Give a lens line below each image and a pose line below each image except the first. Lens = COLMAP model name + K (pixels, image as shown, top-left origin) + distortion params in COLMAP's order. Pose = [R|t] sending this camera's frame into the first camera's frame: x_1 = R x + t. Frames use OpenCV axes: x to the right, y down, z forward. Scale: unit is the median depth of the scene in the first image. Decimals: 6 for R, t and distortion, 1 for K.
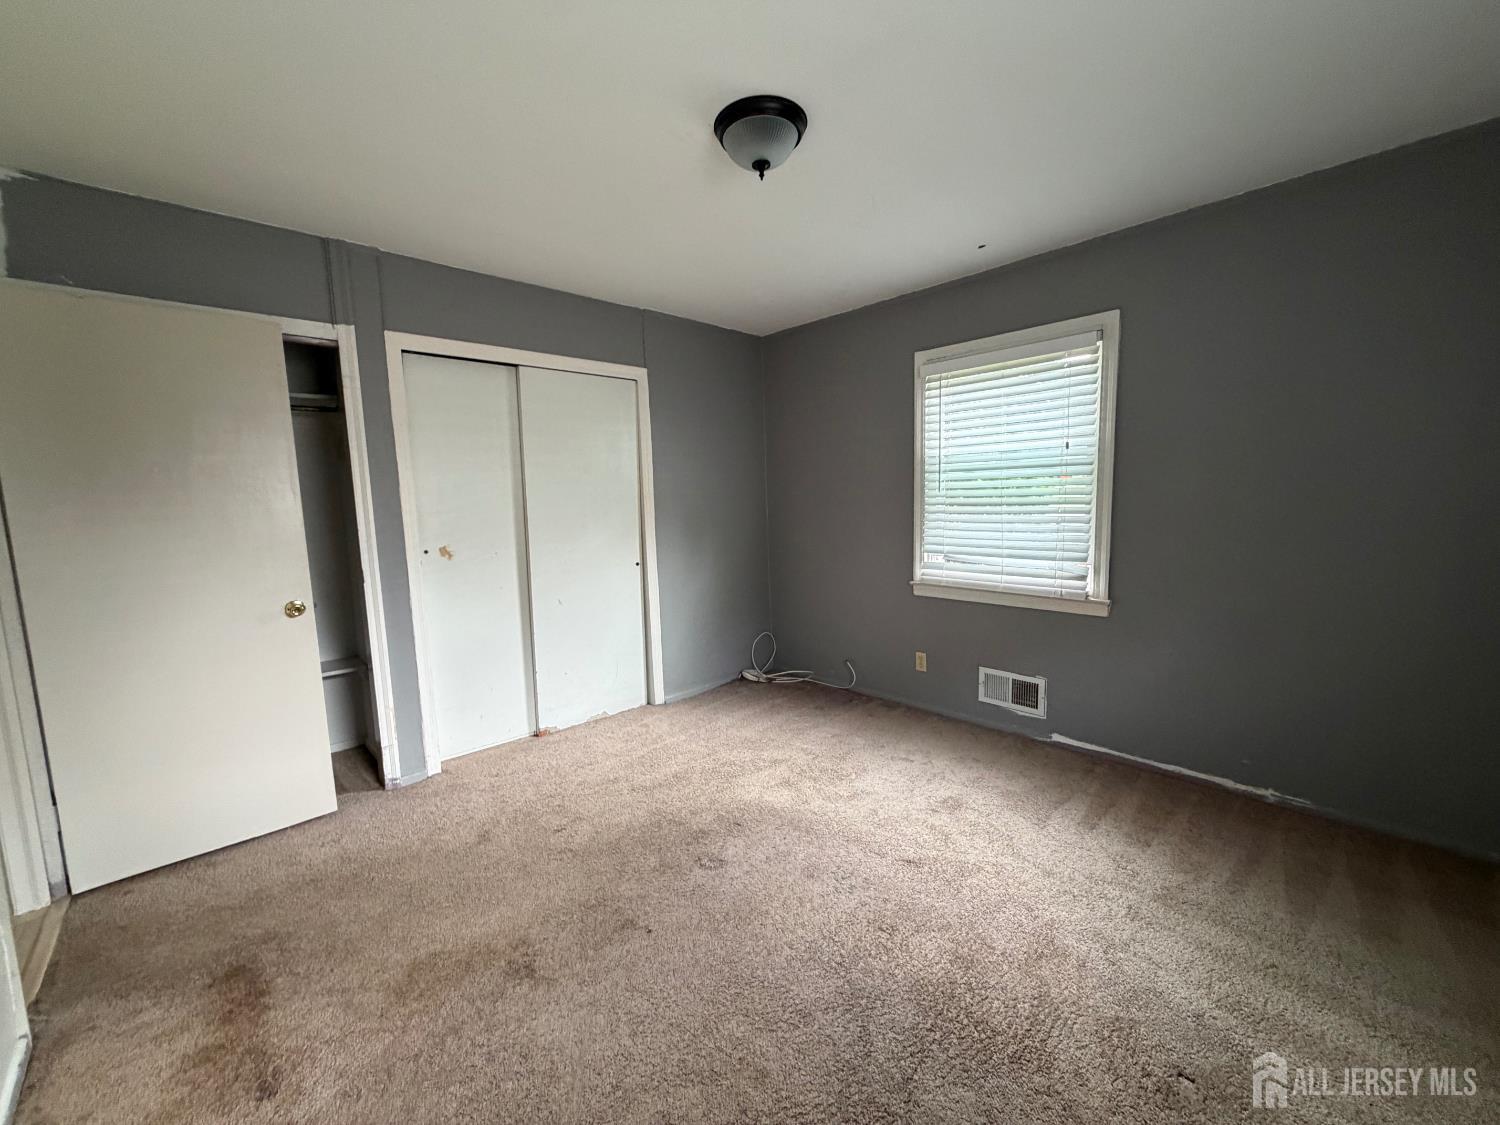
lens RADIAL K [[600.7, 0, 744.9], [0, 600.7, 563.3], [0, 0, 1]] dist [0.000345, 0.000019]
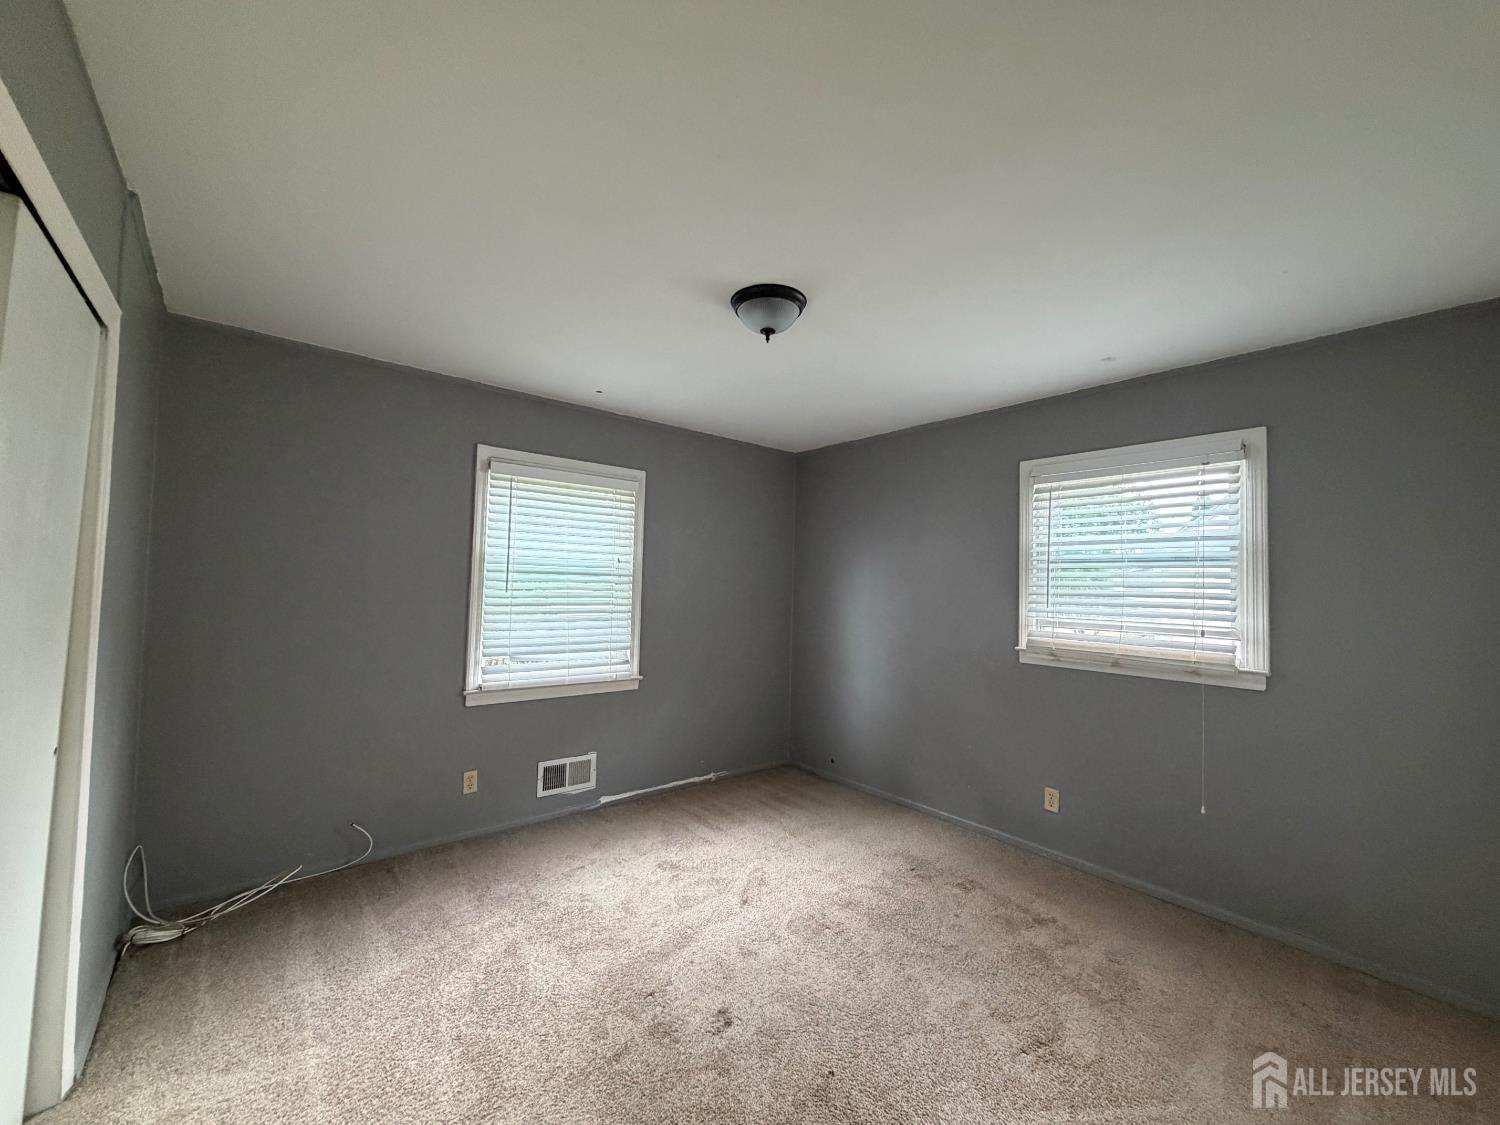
lens RADIAL K [[600.7, 0, 745.6], [0, 600.7, 565.3], [0, 0, 1]] dist [0.000345, 0.000019]
pose [[0.058021, 0.064291, 0.996243, -0.713819], [0.086894, 0.993812, -0.069195, -0.069718], [-0.994526, 0.090583, 0.052075, 0.636233]]
